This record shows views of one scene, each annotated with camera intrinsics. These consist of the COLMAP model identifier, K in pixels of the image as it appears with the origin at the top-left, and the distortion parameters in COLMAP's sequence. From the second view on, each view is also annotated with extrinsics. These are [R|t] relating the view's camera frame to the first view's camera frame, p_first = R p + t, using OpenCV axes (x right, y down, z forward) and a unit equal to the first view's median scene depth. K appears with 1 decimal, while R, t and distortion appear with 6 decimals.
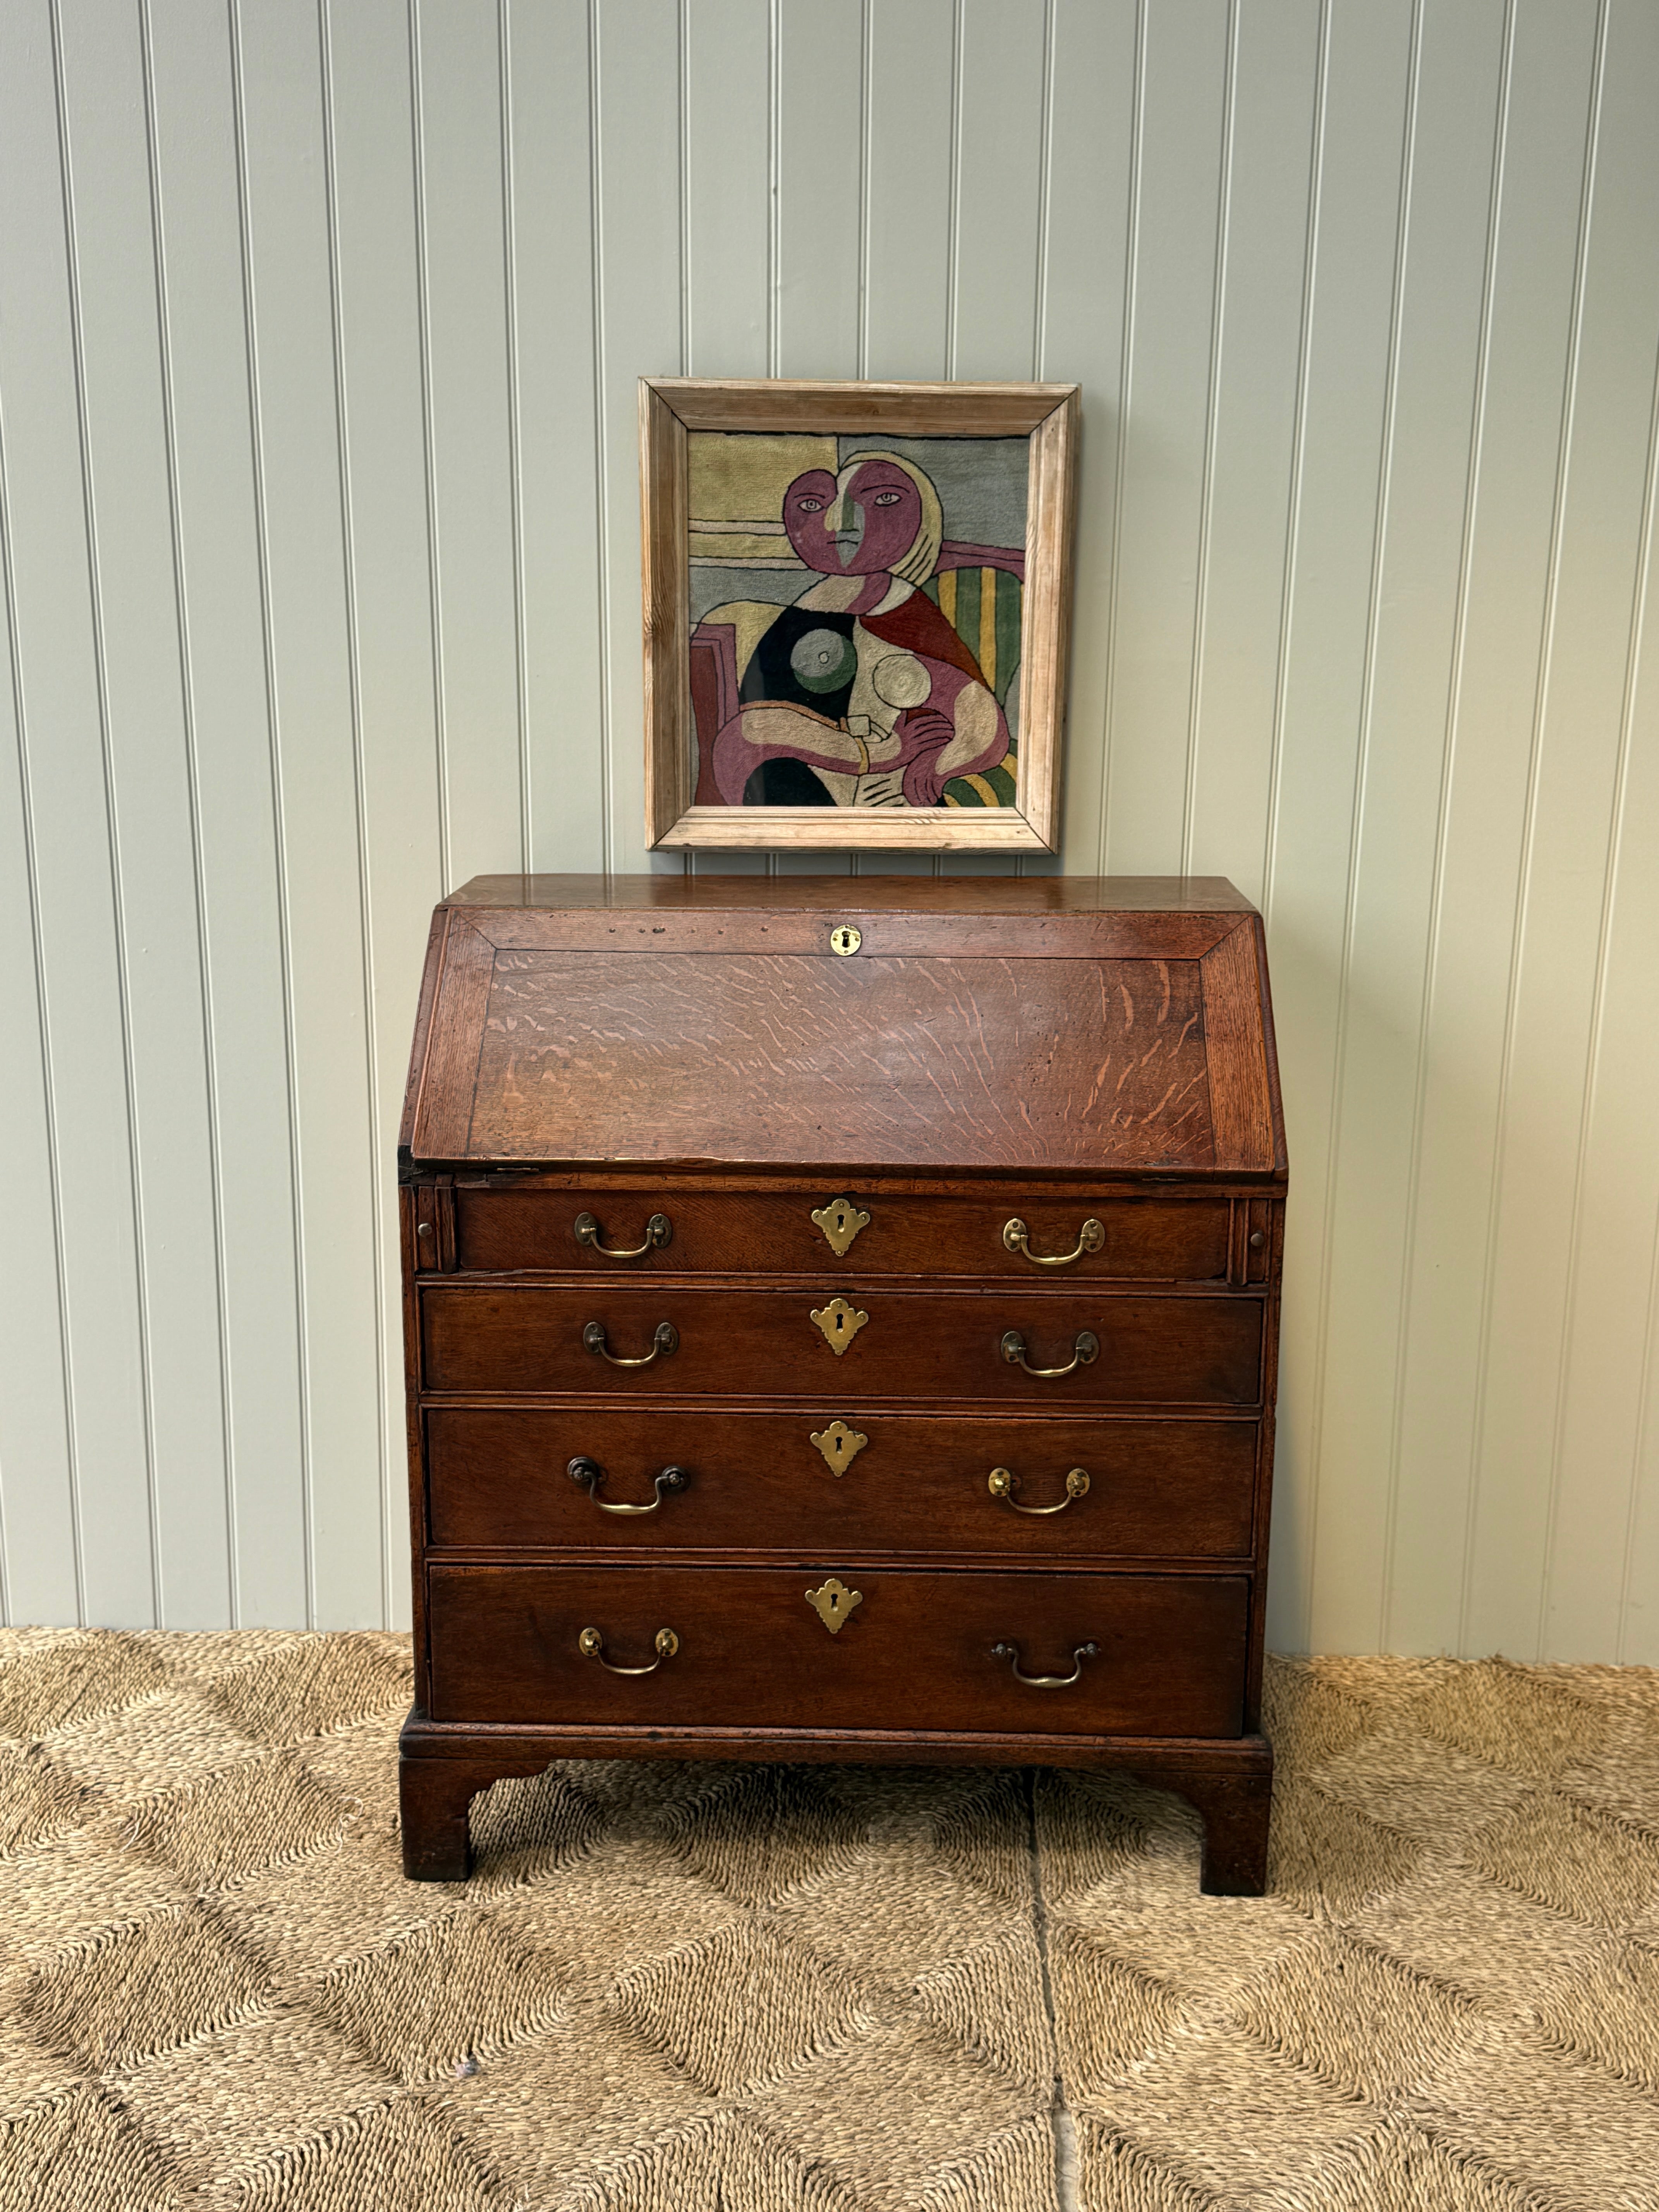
lens RADIAL K [[2314.9, 0, 828.0], [0, 2314.9, 1069.7], [0, 0, 1]] dist [0.039573, 0.000000]
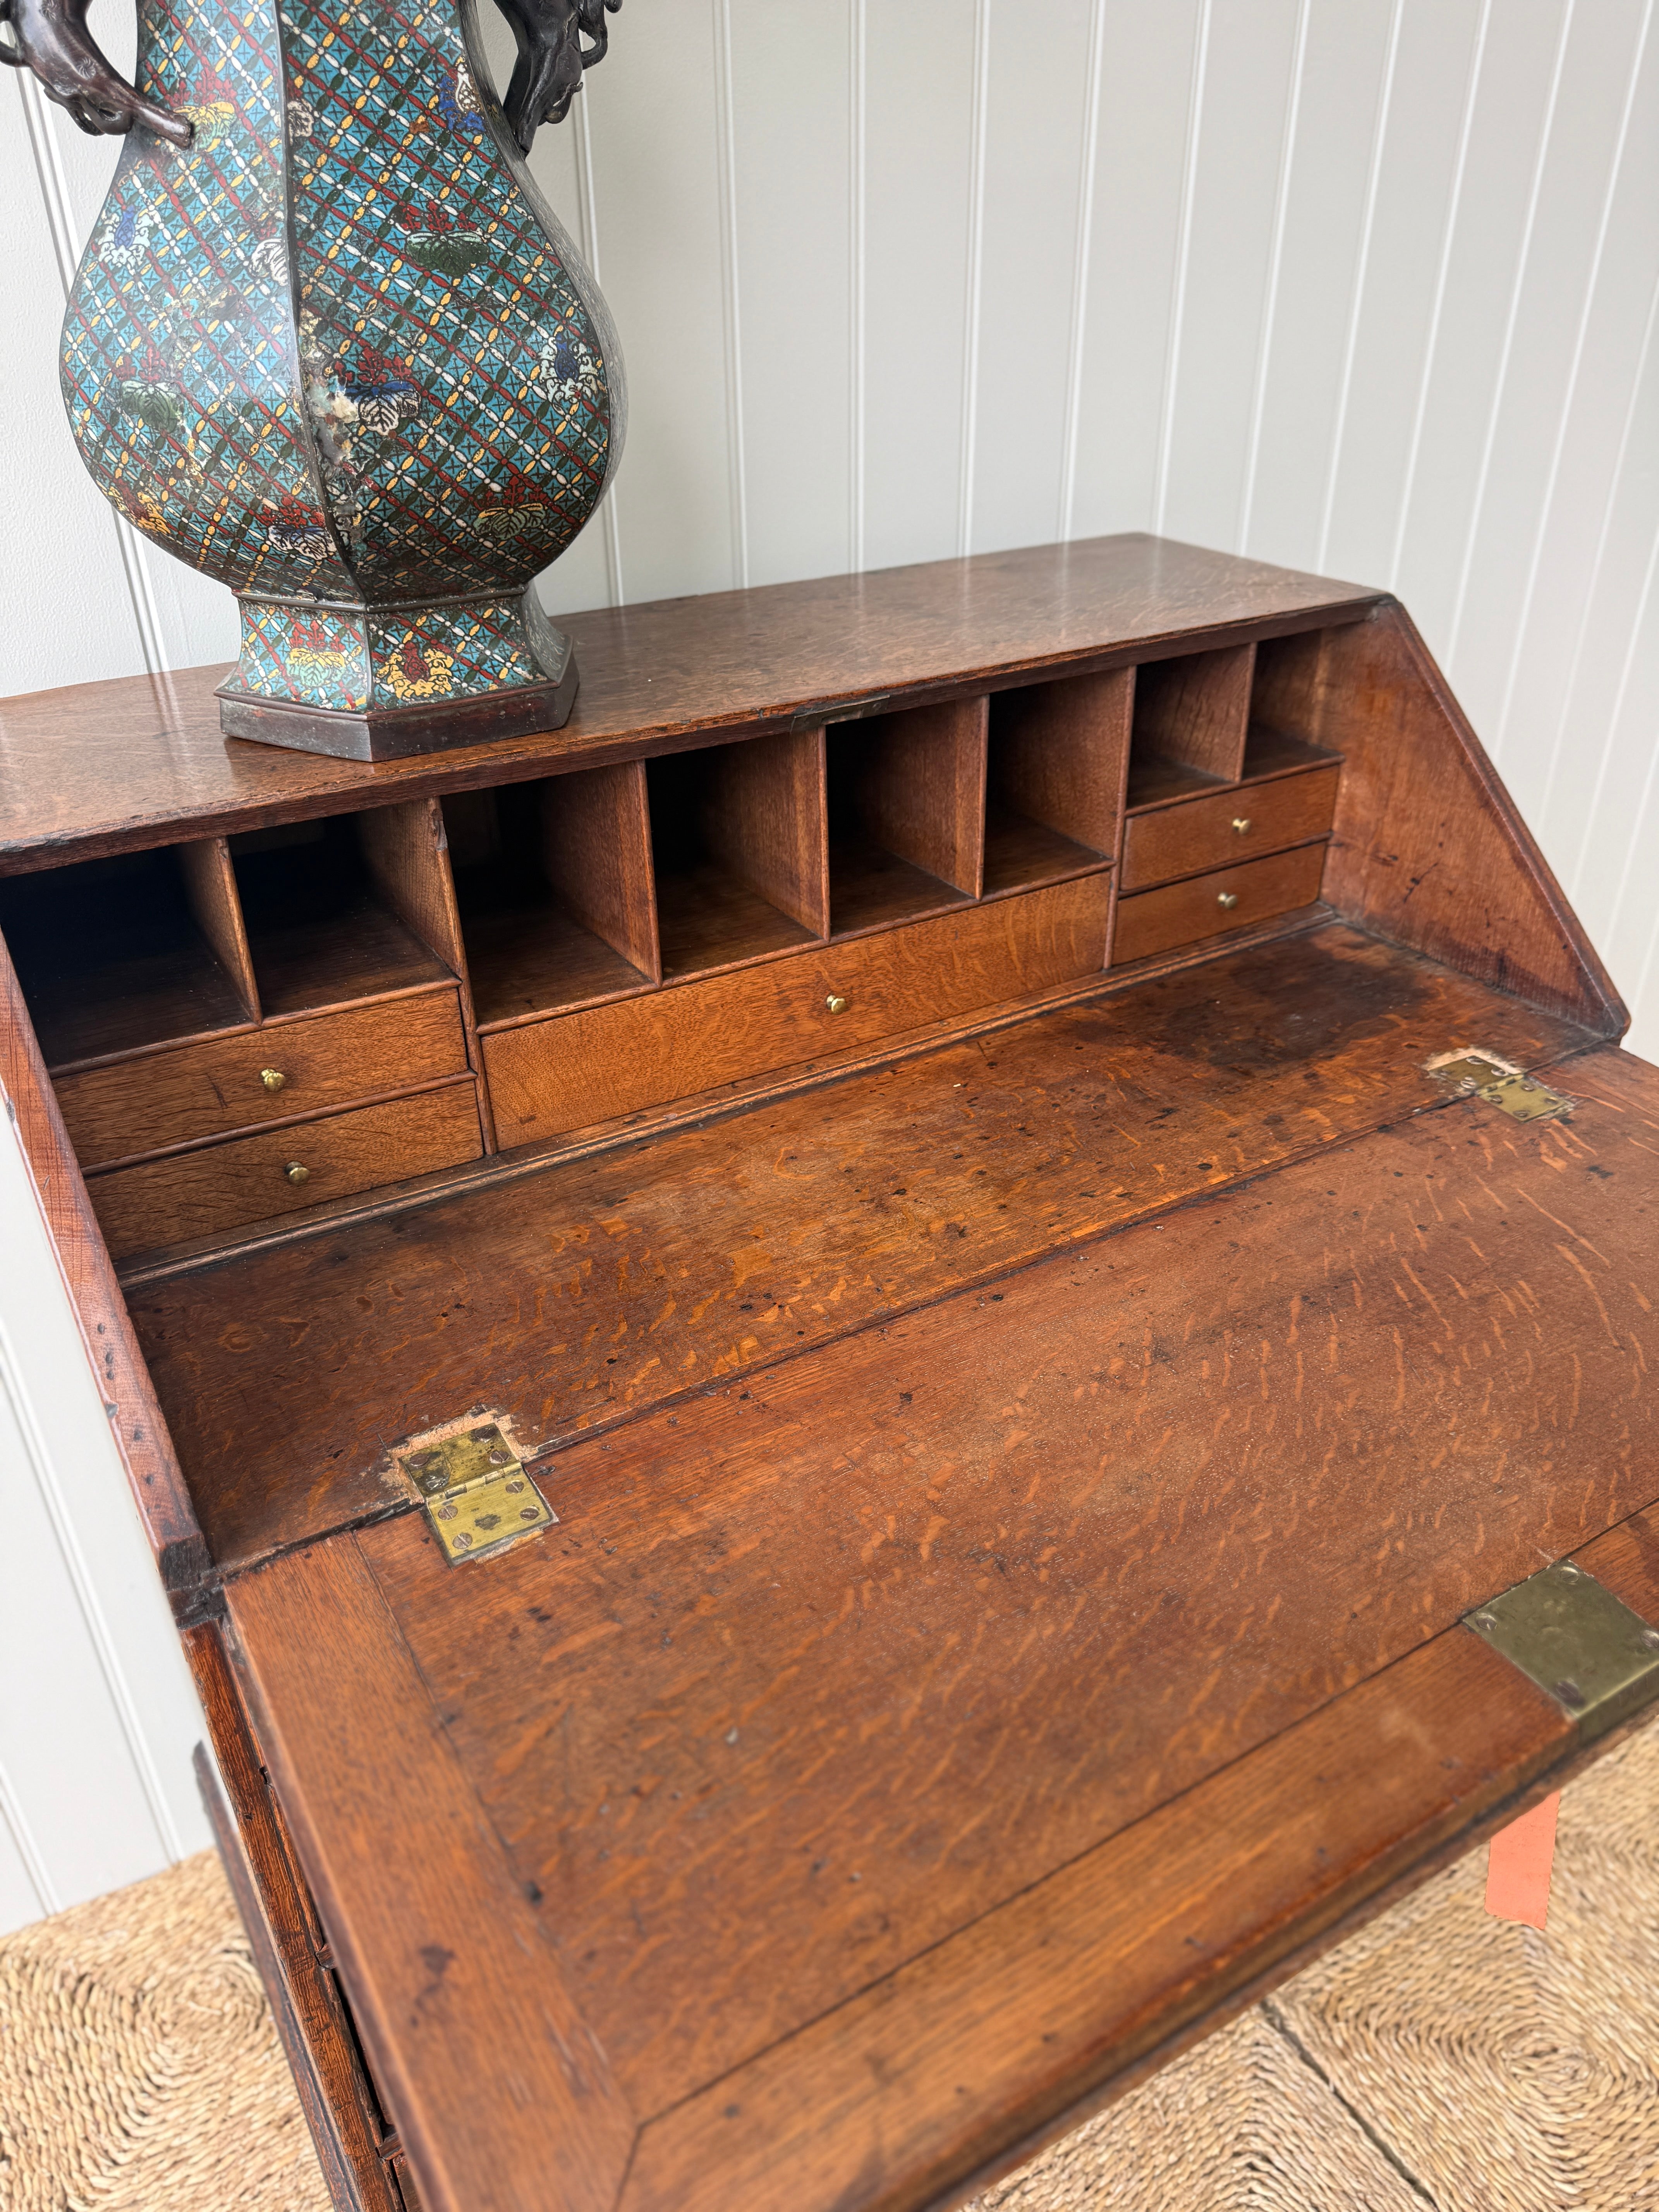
lens RADIAL K [[1585.4, 0, 847.6], [0, 1585.4, 1125.6], [0, 0, 1]] dist [0.020916, -0.033446]
pose [[0.836062, -0.289950, 0.465757, -0.185807], [0.134539, 0.931369, 0.338305, -0.102571], [-0.531883, -0.220182, 0.817692, 0.718109]]
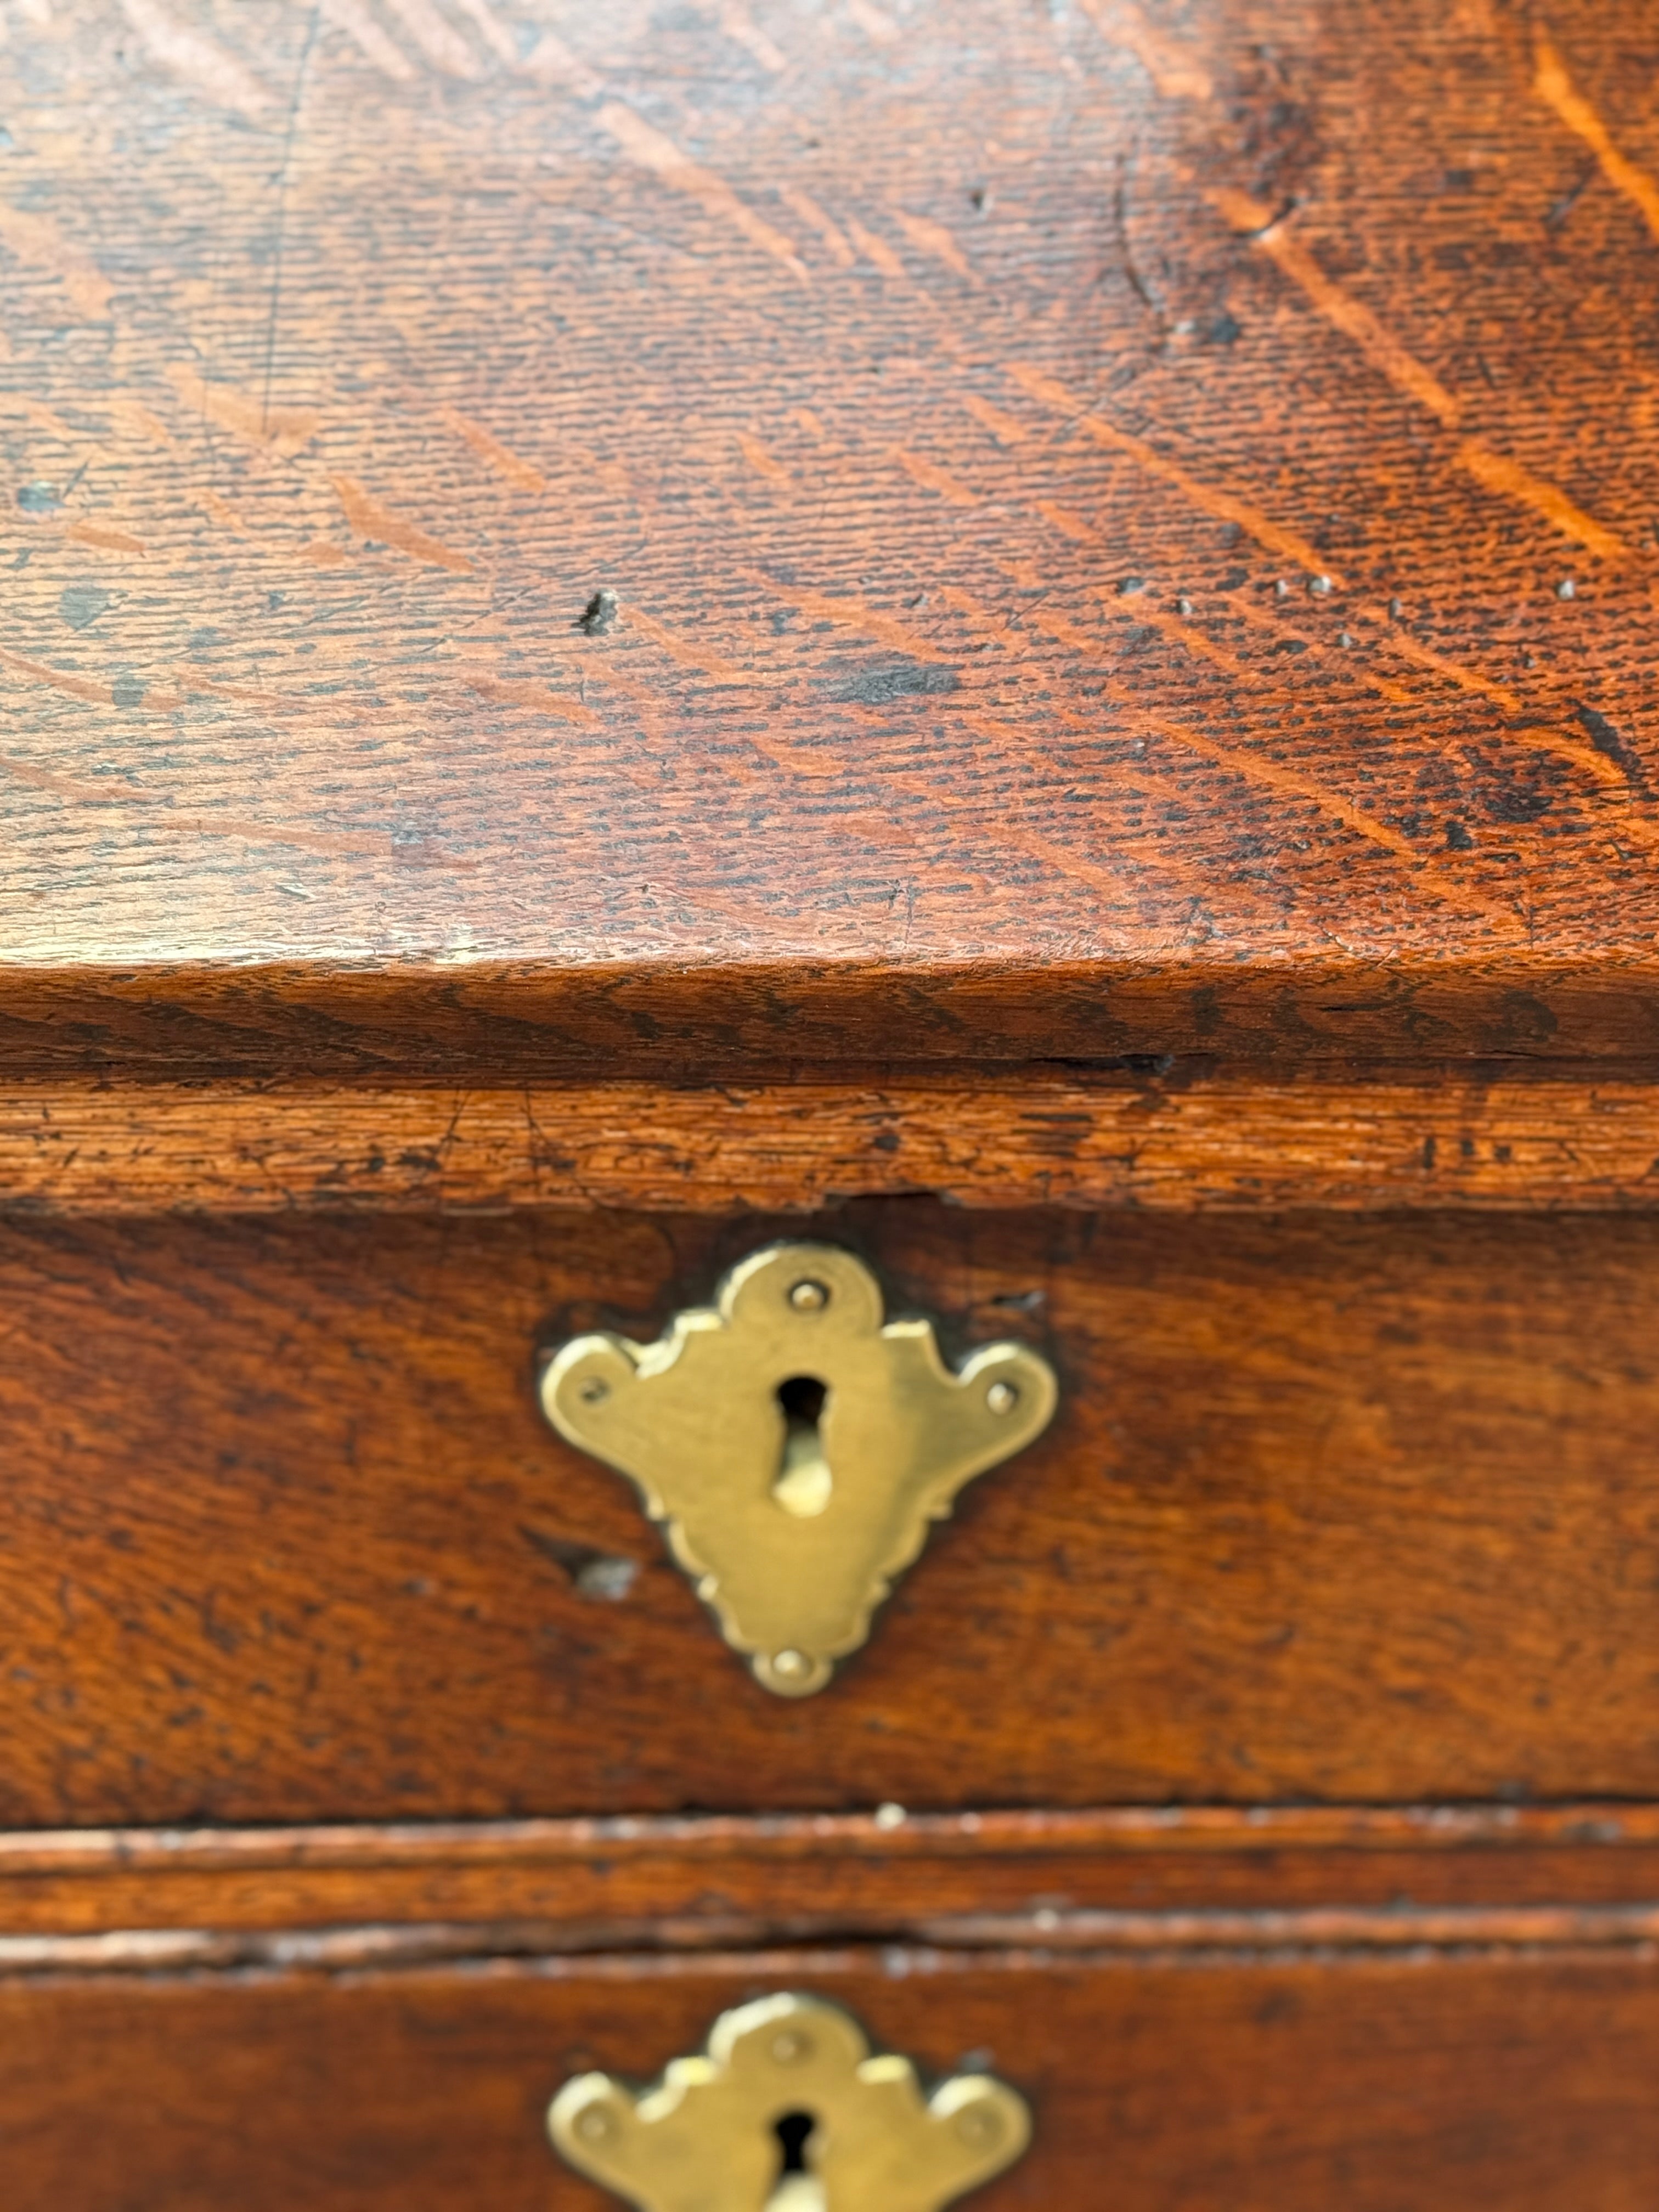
lens RADIAL K [[3997.8, 0, 836.9], [0, 3997.8, 1118.1], [0, 0, 1]] dist [0.082812, 0.000000]
pose [[0.997477, -0.026545, 0.065838, -0.005176], [0.008839, 0.966679, 0.255839, 0.000086], [-0.070436, -0.254611, 0.964475, 0.794655]]
